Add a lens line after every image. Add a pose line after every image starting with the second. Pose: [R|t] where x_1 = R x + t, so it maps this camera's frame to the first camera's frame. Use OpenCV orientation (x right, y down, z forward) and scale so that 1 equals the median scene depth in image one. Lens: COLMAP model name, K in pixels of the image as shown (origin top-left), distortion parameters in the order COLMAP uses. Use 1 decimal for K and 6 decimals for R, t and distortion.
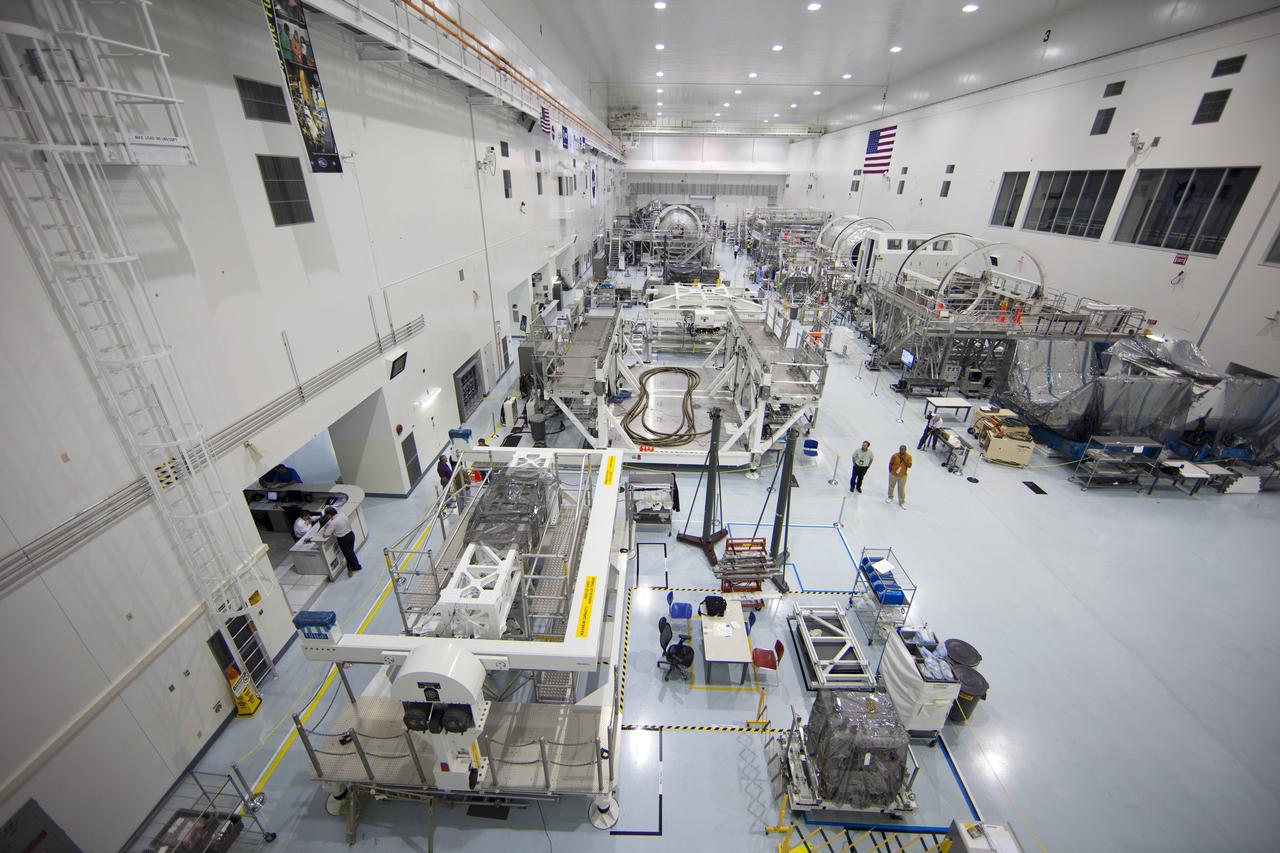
lens RADIAL K [[511.4, 0, 642.0], [0, 511.4, 427.3], [0, 0, 1]] dist [-0.010203, 0.004722]
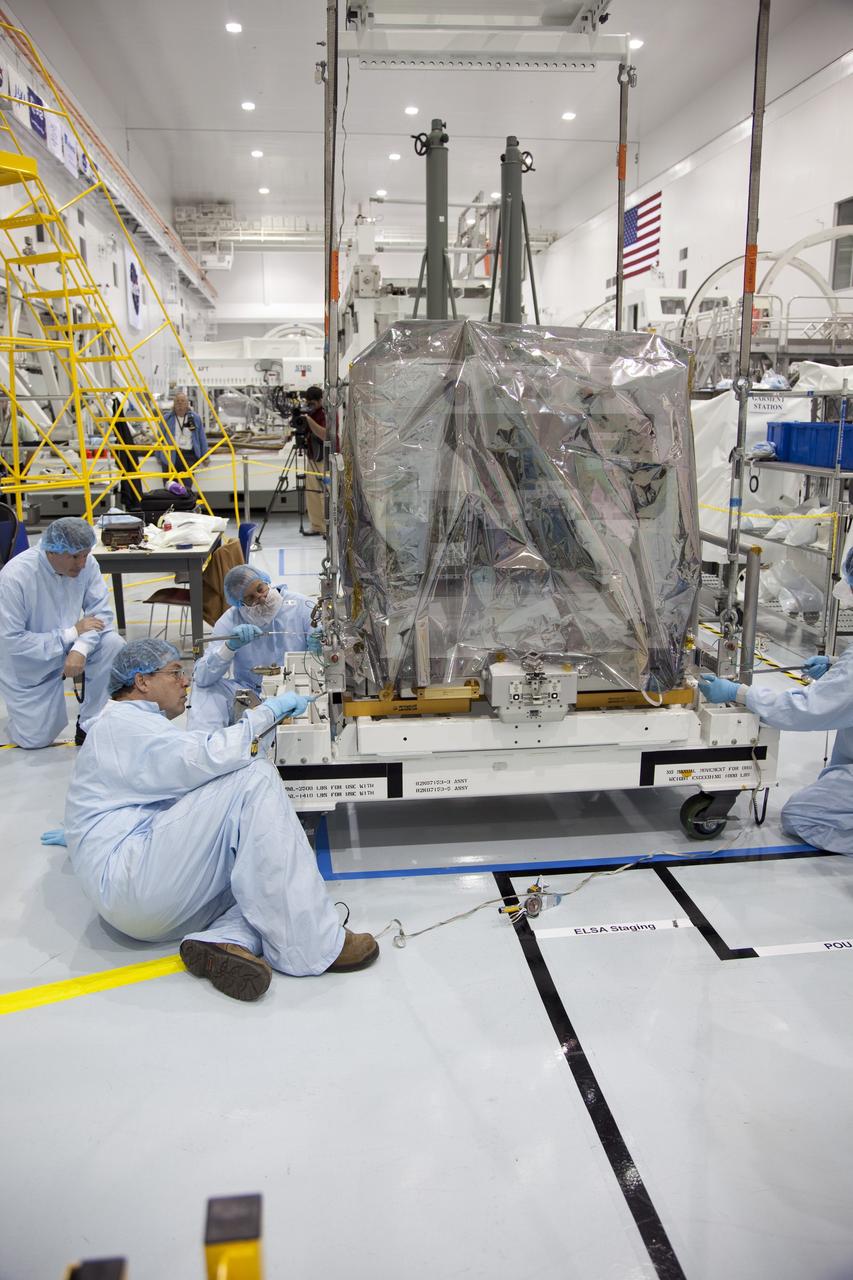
lens RADIAL K [[970.2, 0, 426.5], [0, 970.2, 640.0], [0, 0, 1]] dist [-0.103670, 0.089074]
pose [[0.988088, -0.053505, 0.144289, 0.090759], [0.082678, 0.975370, -0.204496, 0.223679], [-0.129793, 0.213990, 0.968175, 0.163502]]
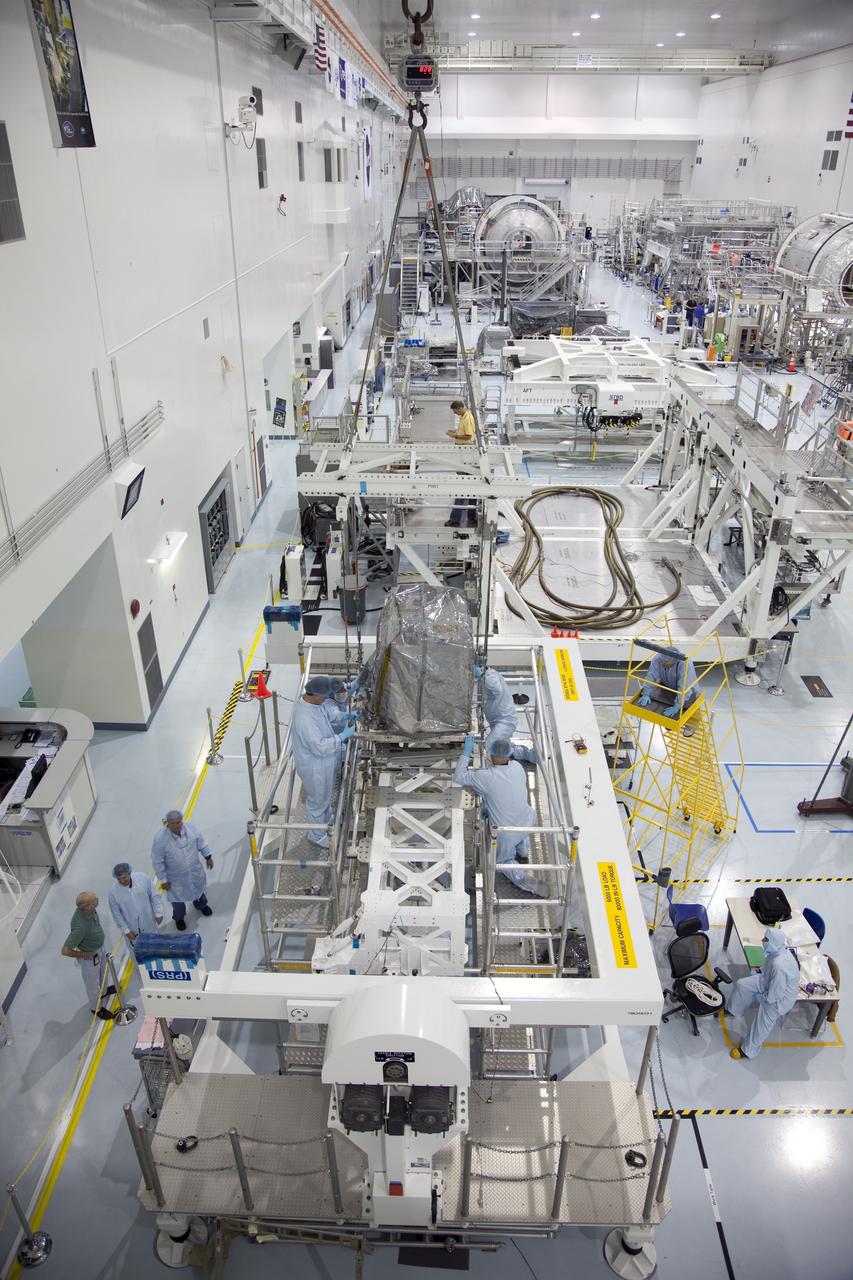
lens RADIAL K [[916.6, 0, 426.5], [0, 916.6, 640.0], [0, 0, 1]] dist [-0.106175, 0.074484]
pose [[0.999822, -0.018842, 0.001190, -0.087855], [0.018764, 0.998684, 0.047722, -0.001616], [-0.002088, -0.047691, 0.998860, 0.003989]]
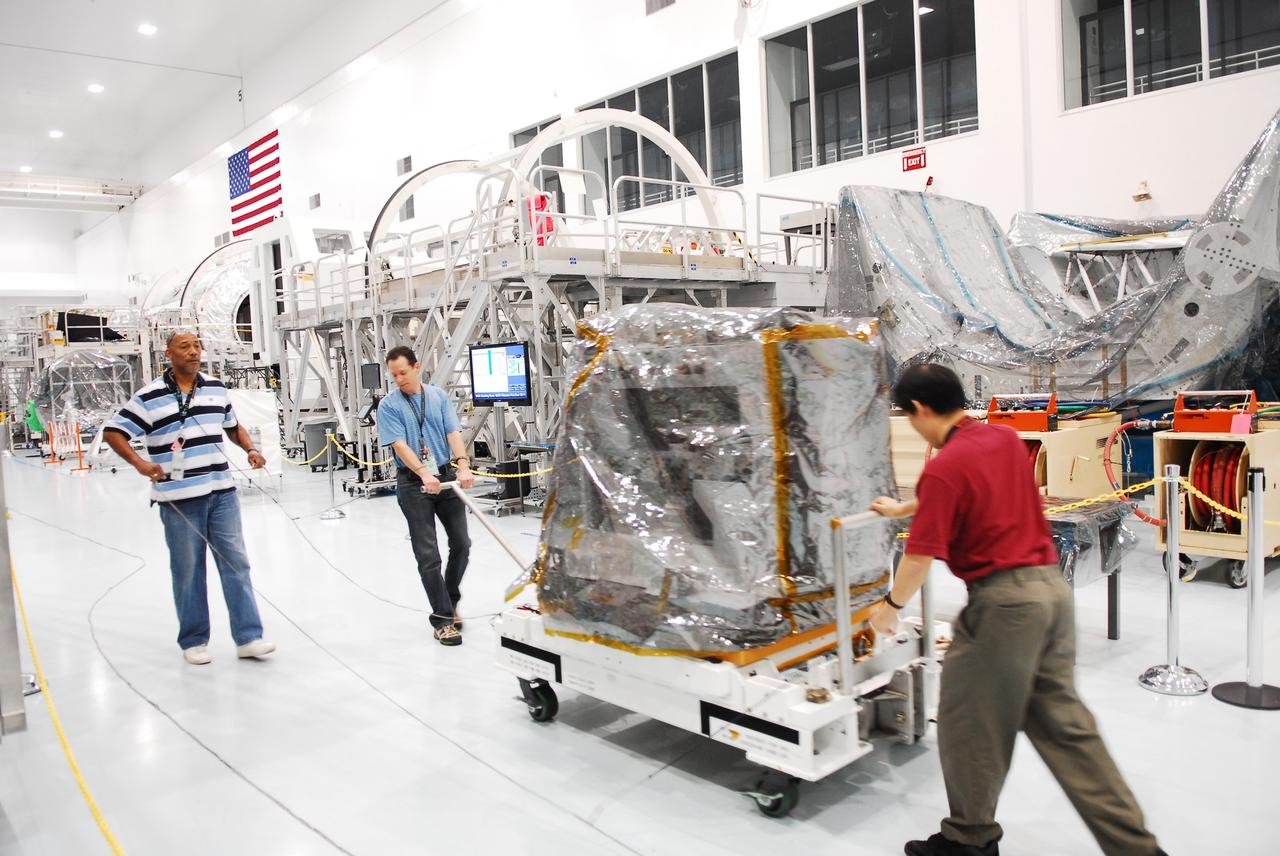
lens RADIAL K [[955.0, 0, 640.0], [0, 955.0, 428.0], [0, 0, 1]] dist [-0.034700, -0.003628]
pose [[0.728843, -0.091488, 0.678541, 0.221803], [0.348942, 0.902305, -0.253152, 0.025605], [-0.589090, 0.421280, 0.689562, 0.570033]]
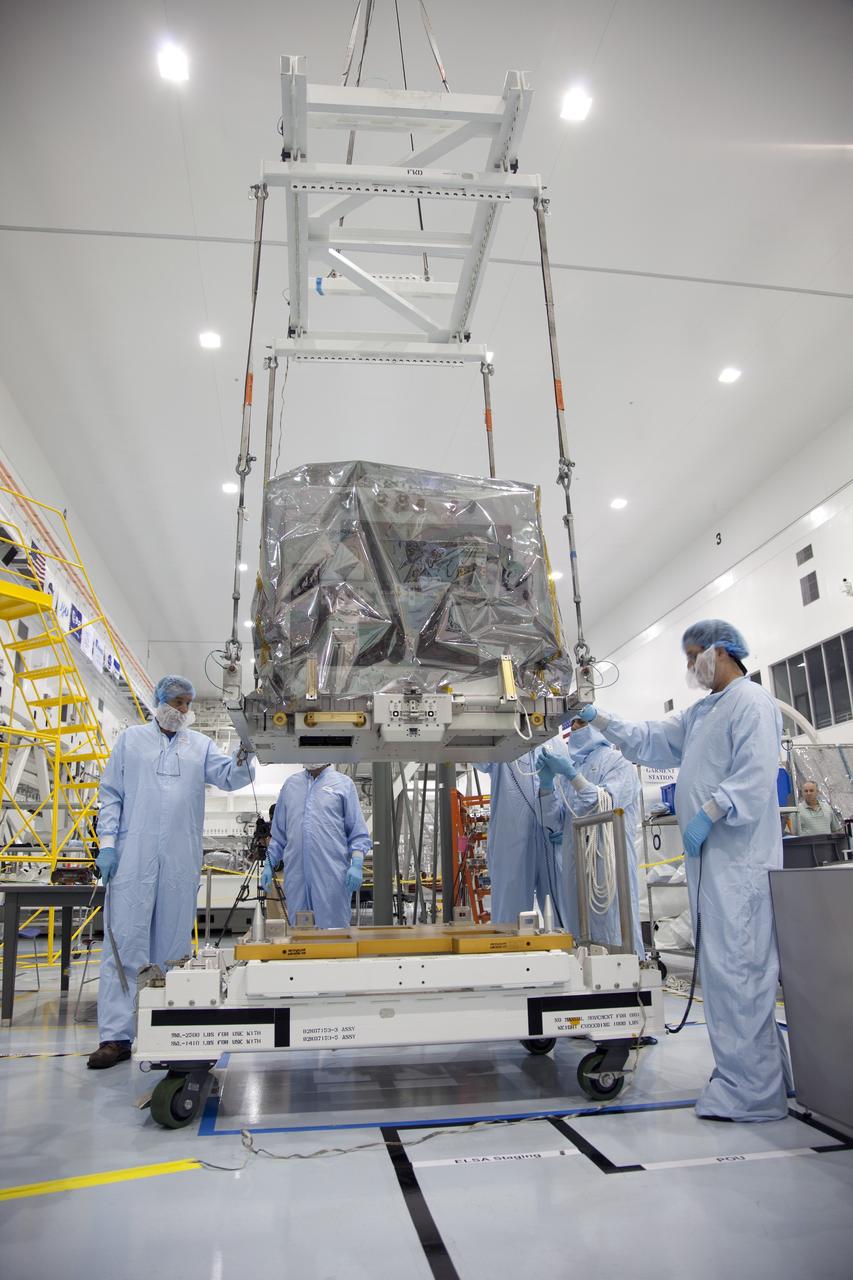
lens RADIAL K [[881.8, 0, 417.4], [0, 881.8, 638.7], [0, 0, 1]] dist [-0.078012, 0.002256]
pose [[0.984698, 0.009659, 0.174002, 0.100638], [0.107345, 0.752938, -0.649277, 0.251420], [-0.137284, 0.658020, 0.740380, 0.169478]]
